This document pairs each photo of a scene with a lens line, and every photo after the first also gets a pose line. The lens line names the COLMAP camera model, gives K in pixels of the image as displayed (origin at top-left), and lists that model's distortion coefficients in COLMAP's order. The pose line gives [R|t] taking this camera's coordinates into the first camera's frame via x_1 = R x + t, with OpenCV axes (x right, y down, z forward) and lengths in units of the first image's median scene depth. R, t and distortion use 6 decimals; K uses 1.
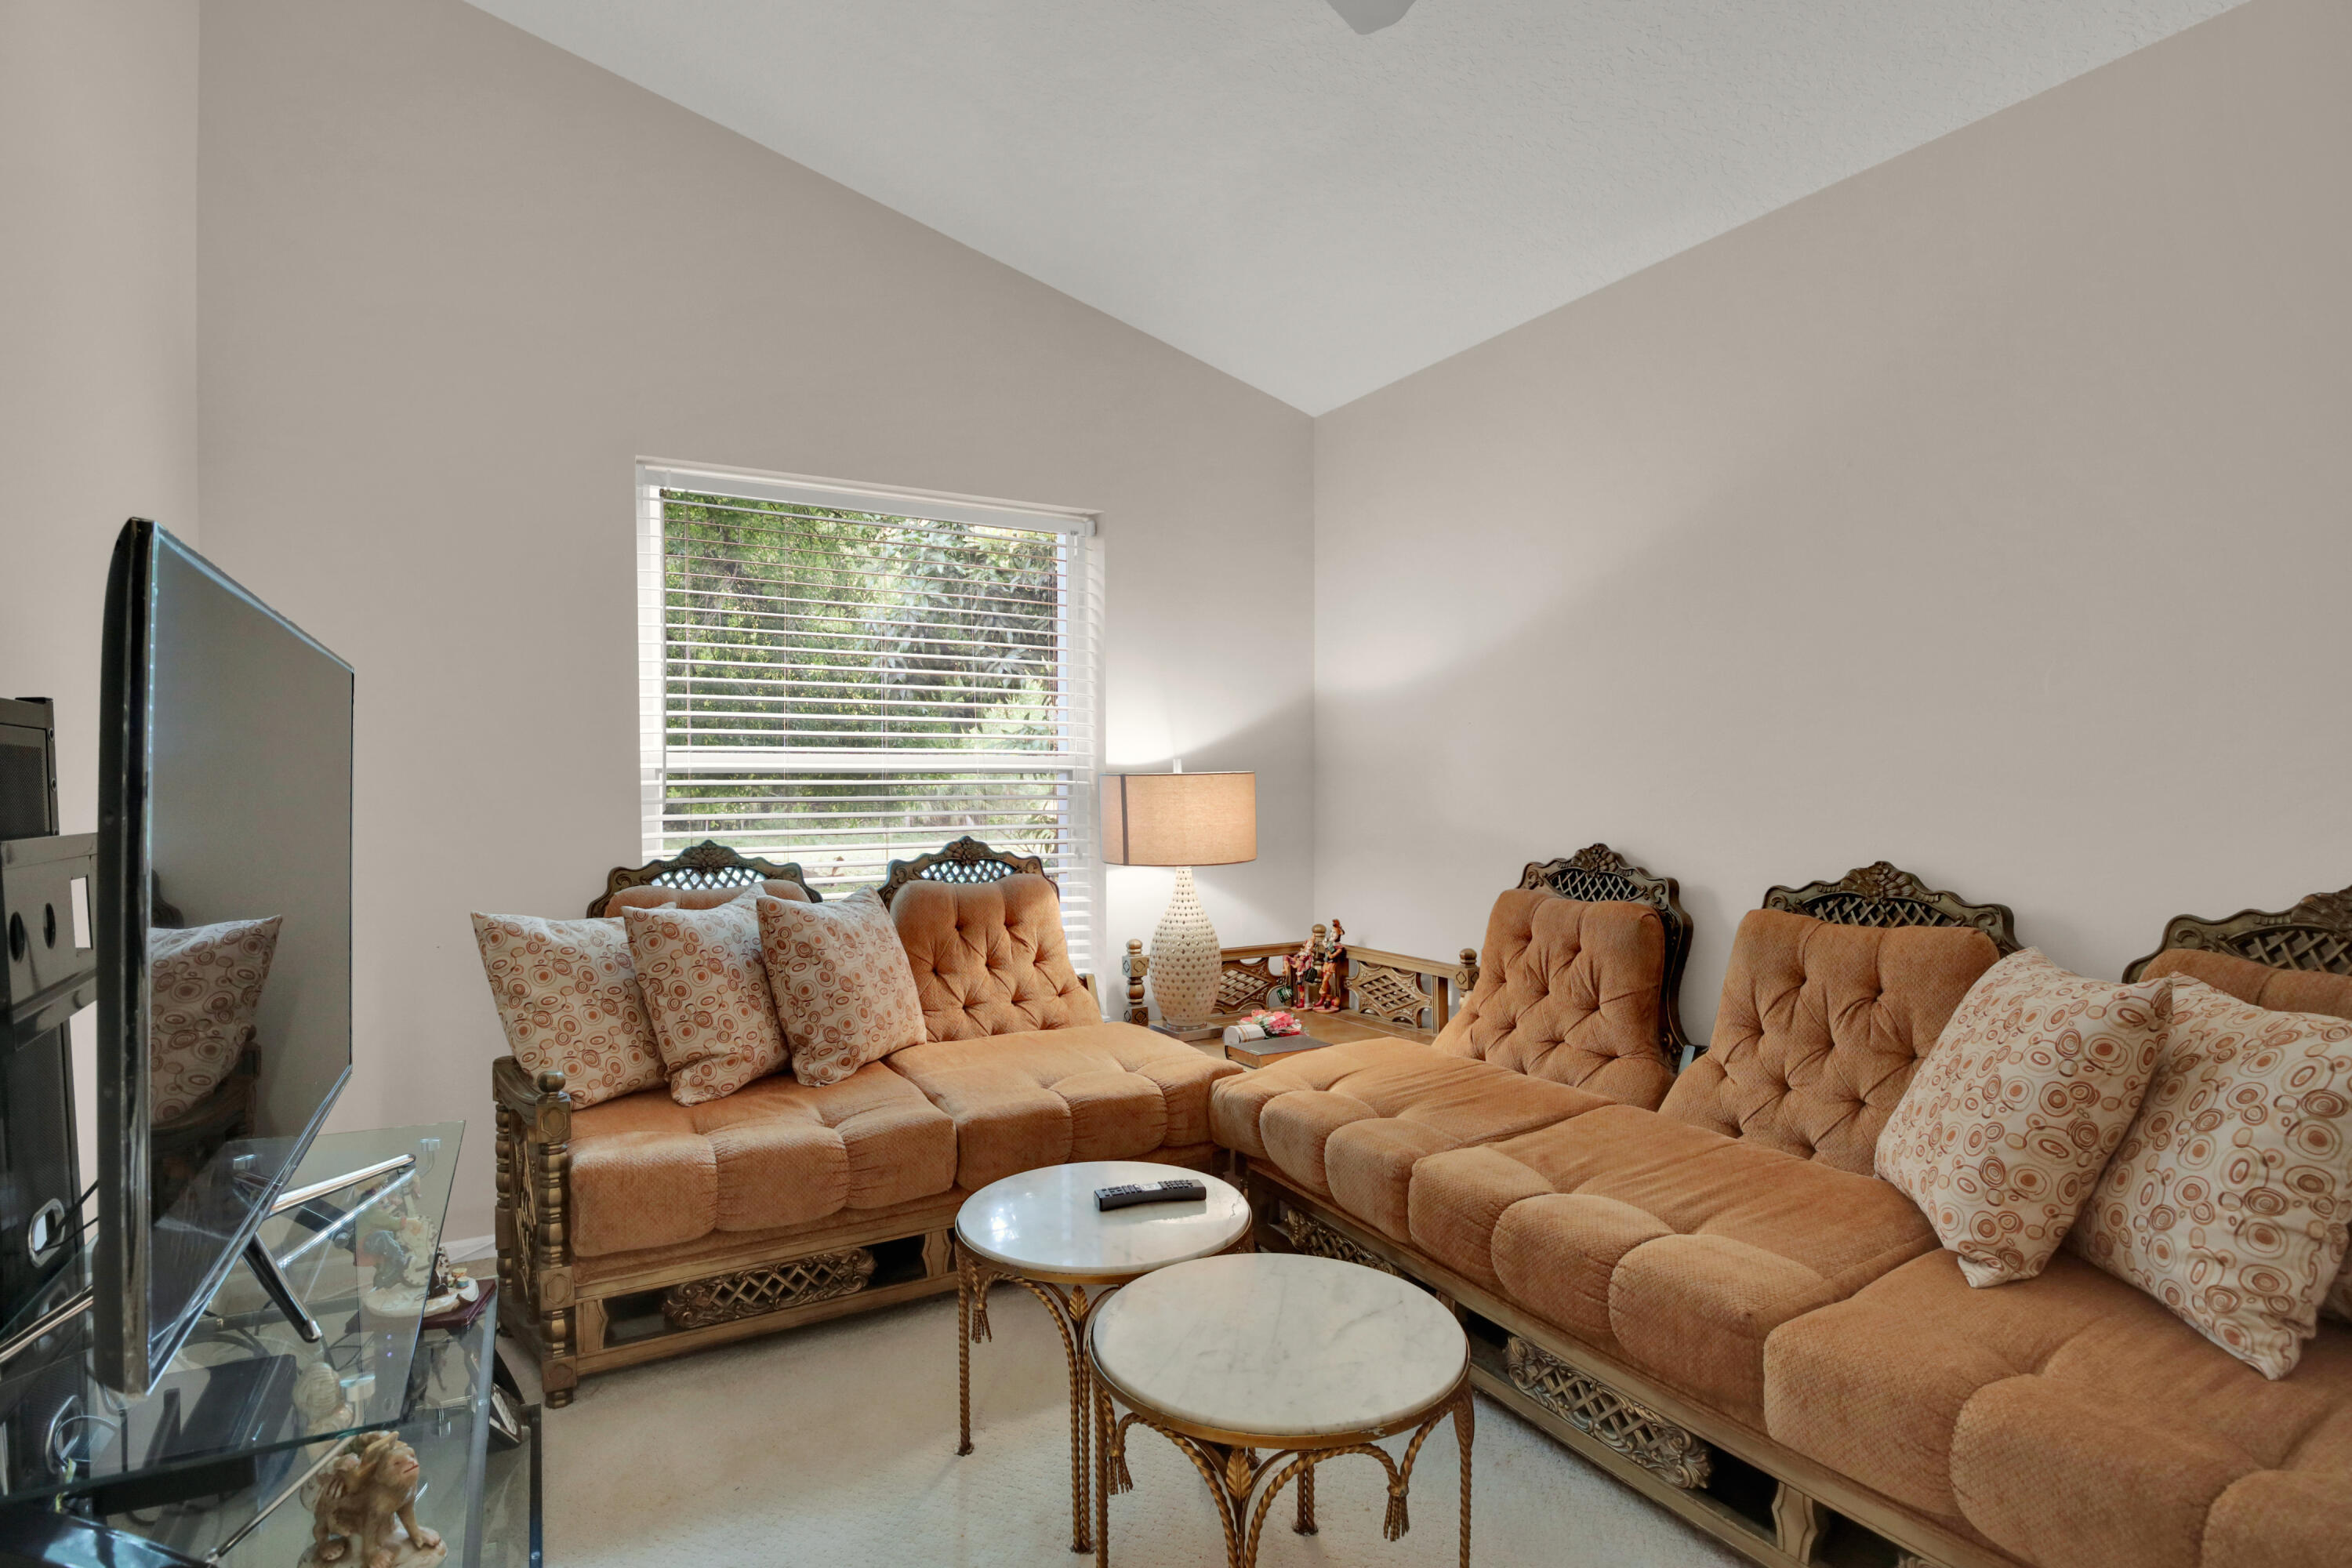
lens RADIAL K [[1131.9, 0, 1164.4], [0, 1131.9, 806.0], [0, 0, 1]] dist [-0.045964, 0.002564]
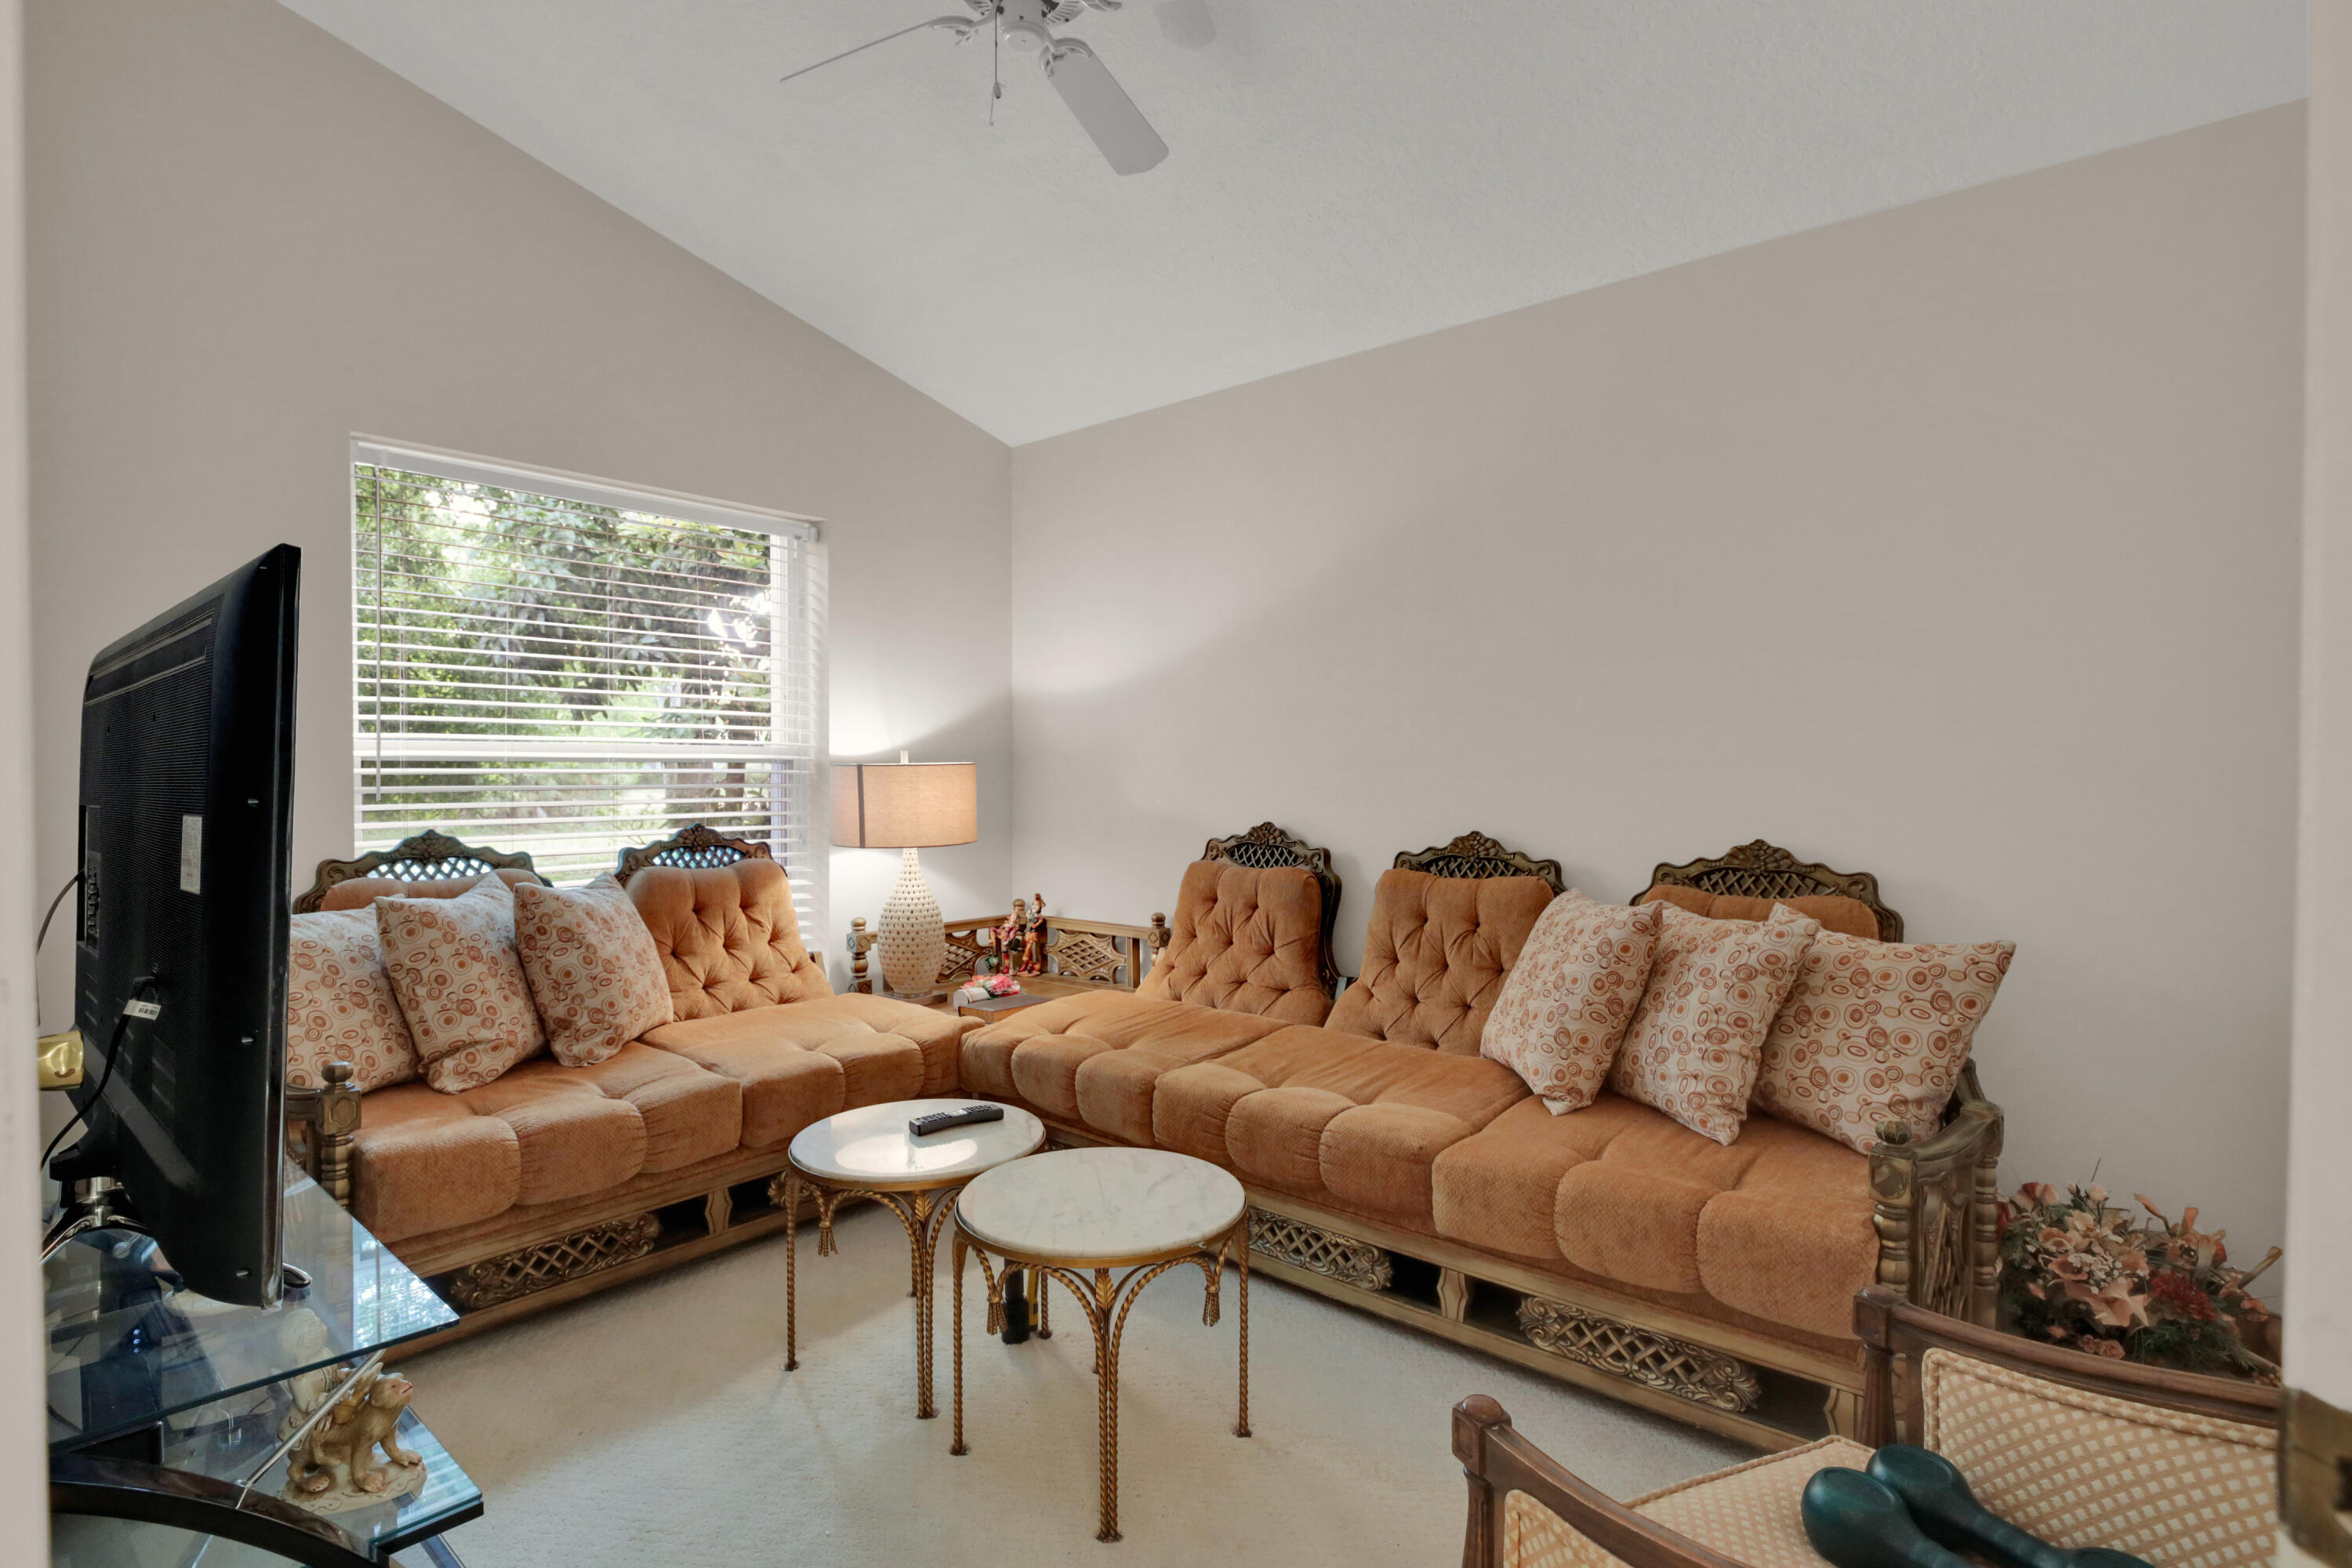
lens RADIAL K [[1131.9, 0, 1152.2], [0, 1131.9, 774.3], [0, 0, 1]] dist [-0.045964, 0.002564]
pose [[0.941531, 0.001065, 0.336924, -0.171783], [0.005725, 0.999800, -0.019158, 0.004652], [-0.336877, 0.019966, 0.941337, -0.150543]]
